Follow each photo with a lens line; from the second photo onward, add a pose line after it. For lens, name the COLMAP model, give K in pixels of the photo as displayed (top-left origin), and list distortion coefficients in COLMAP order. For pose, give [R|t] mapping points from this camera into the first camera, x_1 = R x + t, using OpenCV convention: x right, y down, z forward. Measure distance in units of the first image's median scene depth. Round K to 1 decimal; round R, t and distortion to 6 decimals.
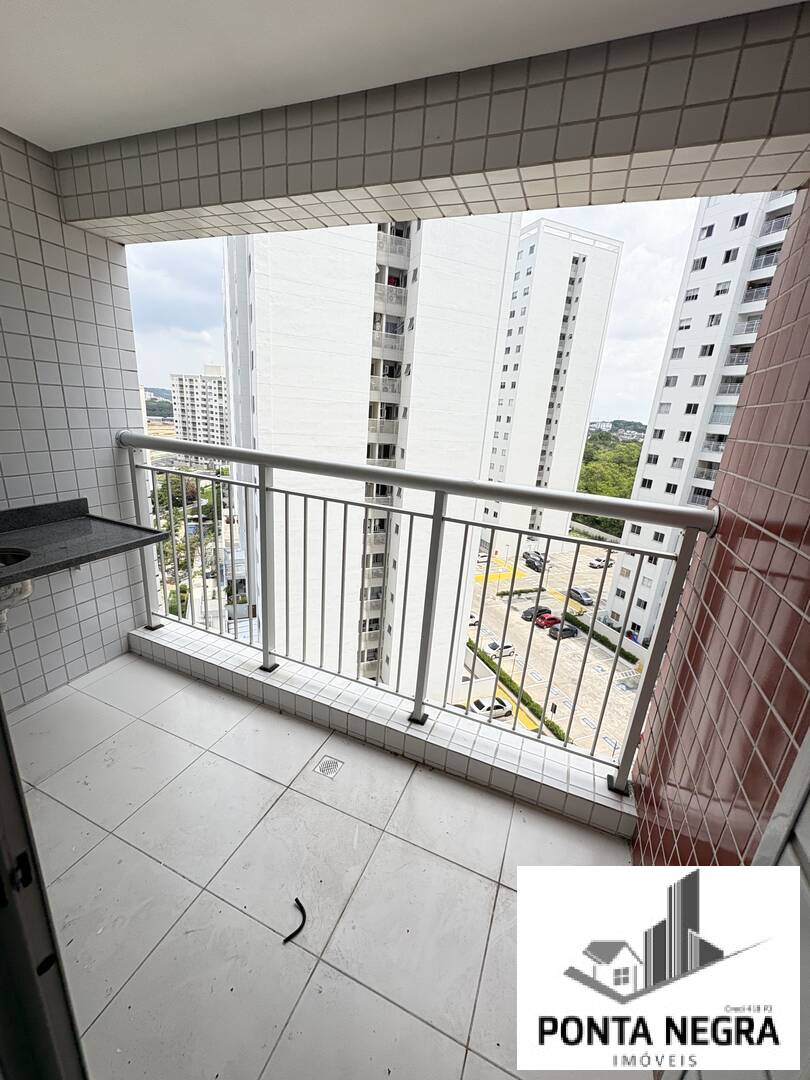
lens RADIAL K [[430.6, 0, 405.9], [0, 430.6, 540.2], [0, 0, 1]] dist [-0.000223, 0.000933]
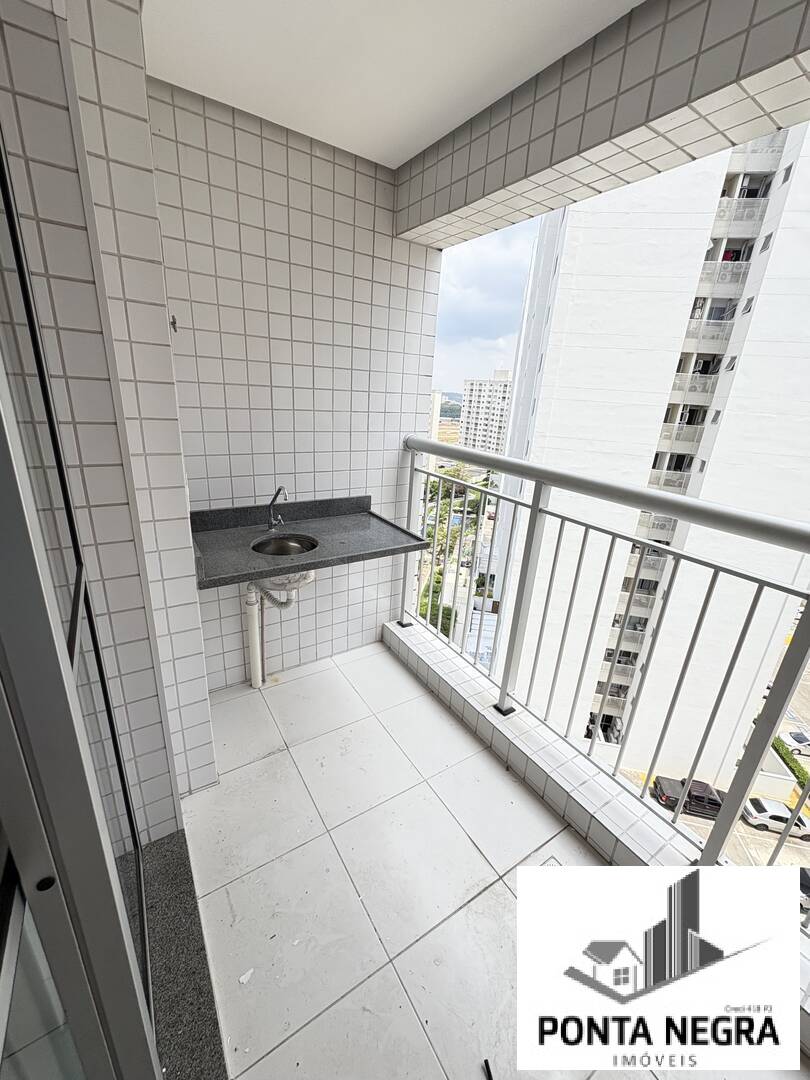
lens RADIAL K [[430.6, 0, 406.7], [0, 430.6, 536.6], [0, 0, 1]] dist [-0.000223, 0.000933]
pose [[0.825762, 0.162313, -0.540159, -0.047112], [-0.168796, 0.984922, 0.037915, -0.035084], [0.538168, 0.059867, 0.840708, 0.099281]]
